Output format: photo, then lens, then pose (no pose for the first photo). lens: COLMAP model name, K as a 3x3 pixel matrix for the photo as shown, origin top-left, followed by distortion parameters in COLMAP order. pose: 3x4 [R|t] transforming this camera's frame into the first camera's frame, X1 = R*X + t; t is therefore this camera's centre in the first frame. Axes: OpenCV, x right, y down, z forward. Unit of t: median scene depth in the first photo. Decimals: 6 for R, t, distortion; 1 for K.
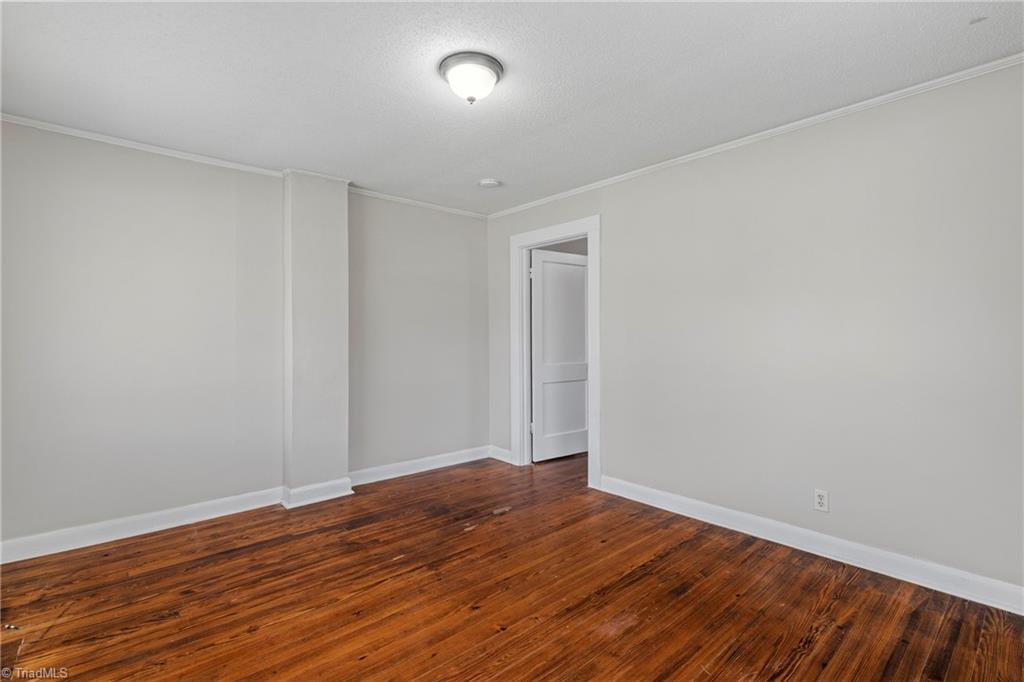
lens RADIAL K [[474.1, 0, 515.7], [0, 474.1, 337.7], [0, 0, 1]] dist [0.005062, -0.000331]
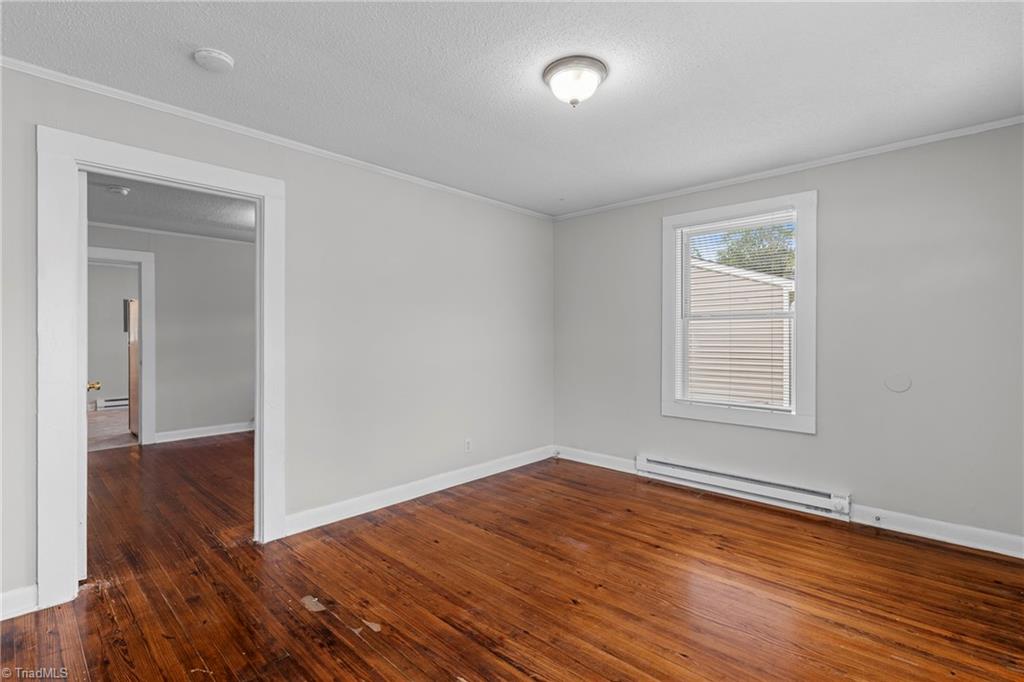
lens RADIAL K [[474.1, 0, 506.1], [0, 474.1, 342.7], [0, 0, 1]] dist [0.005062, -0.000331]
pose [[-0.075650, -0.007633, 0.997105, -0.839809], [0.003652, 0.999962, 0.007932, -0.001174], [-0.997128, 0.004241, -0.075620, 0.939102]]
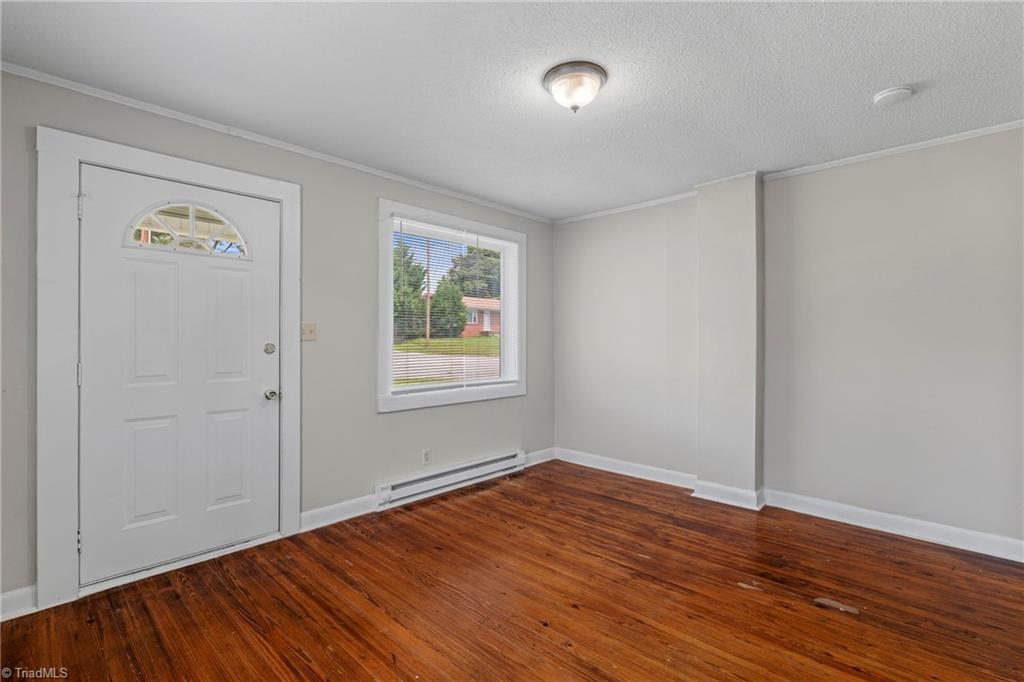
lens RADIAL K [[474.1, 0, 515.9], [0, 474.1, 341.7], [0, 0, 1]] dist [0.005062, -0.000331]
pose [[0.084412, 0.006837, -0.996407, 0.704891], [-0.002189, 0.999975, 0.006676, -0.005456], [0.996429, 0.001618, 0.084425, 0.602924]]
